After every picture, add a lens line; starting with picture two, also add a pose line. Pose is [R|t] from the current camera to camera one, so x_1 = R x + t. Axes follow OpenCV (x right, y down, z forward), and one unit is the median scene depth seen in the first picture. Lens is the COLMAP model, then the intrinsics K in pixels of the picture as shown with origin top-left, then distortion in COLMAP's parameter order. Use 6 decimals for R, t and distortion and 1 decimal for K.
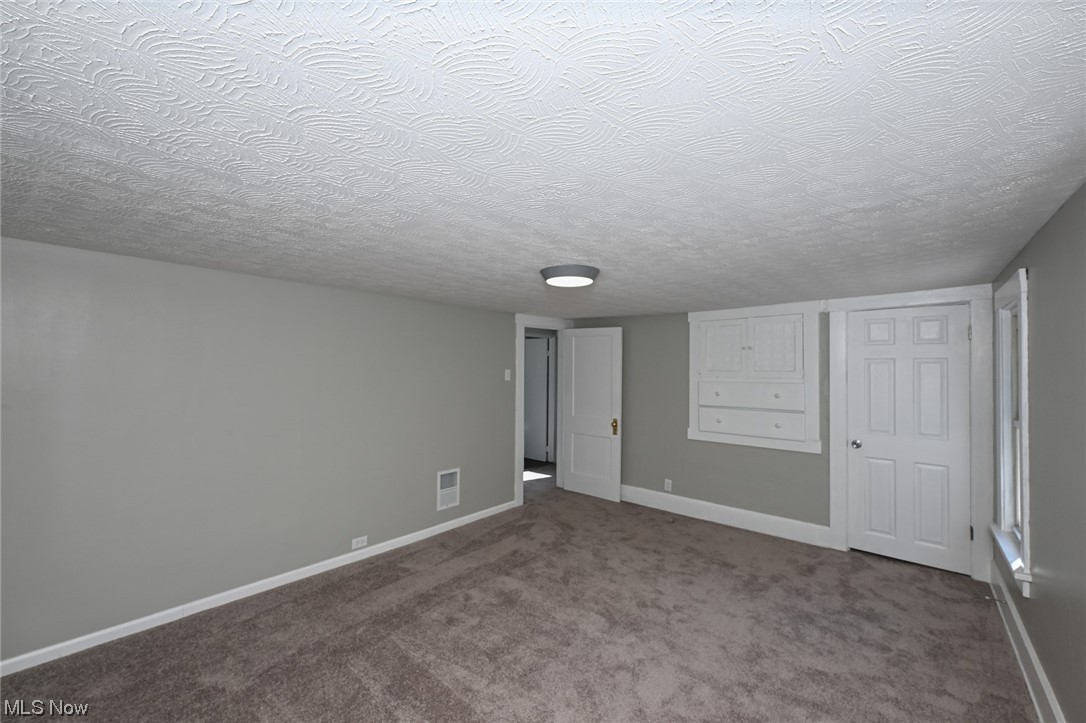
lens RADIAL K [[430.2, 0, 545.9], [0, 430.2, 364.6], [0, 0, 1]] dist [0.004565, 0.000114]
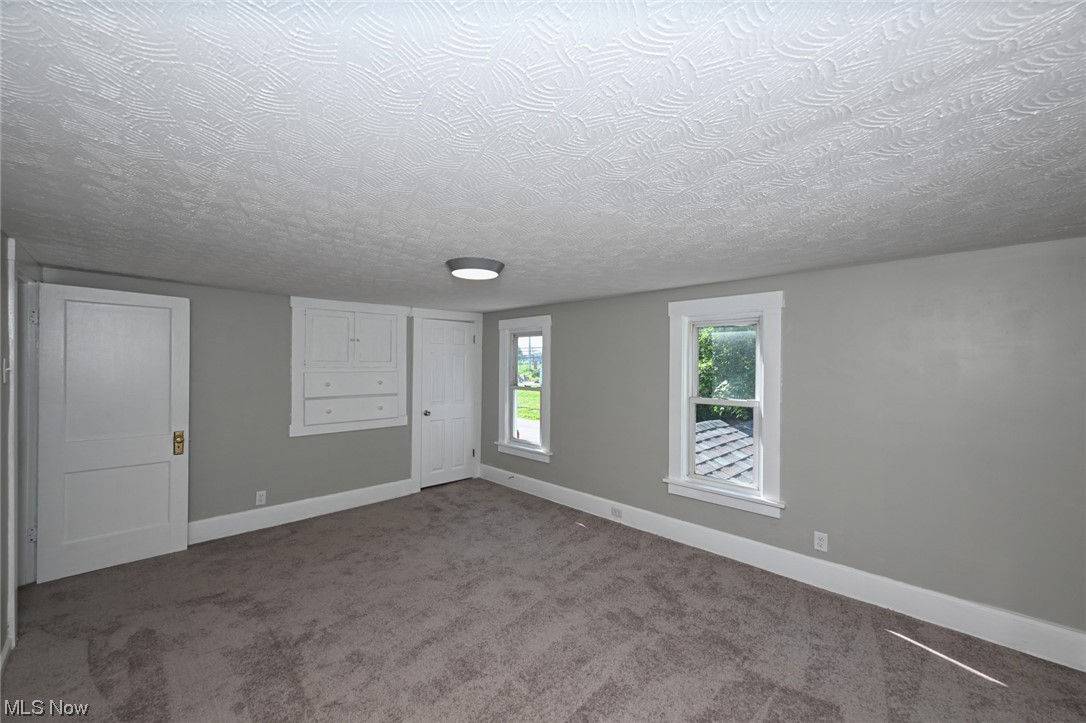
lens RADIAL K [[430.2, 0, 550.5], [0, 430.2, 363.0], [0, 0, 1]] dist [0.004565, 0.000114]
pose [[0.083672, -0.011955, 0.996422, -0.619452], [-0.020725, 0.999691, 0.013734, -0.006538], [-0.996278, -0.021800, 0.083398, 0.462695]]
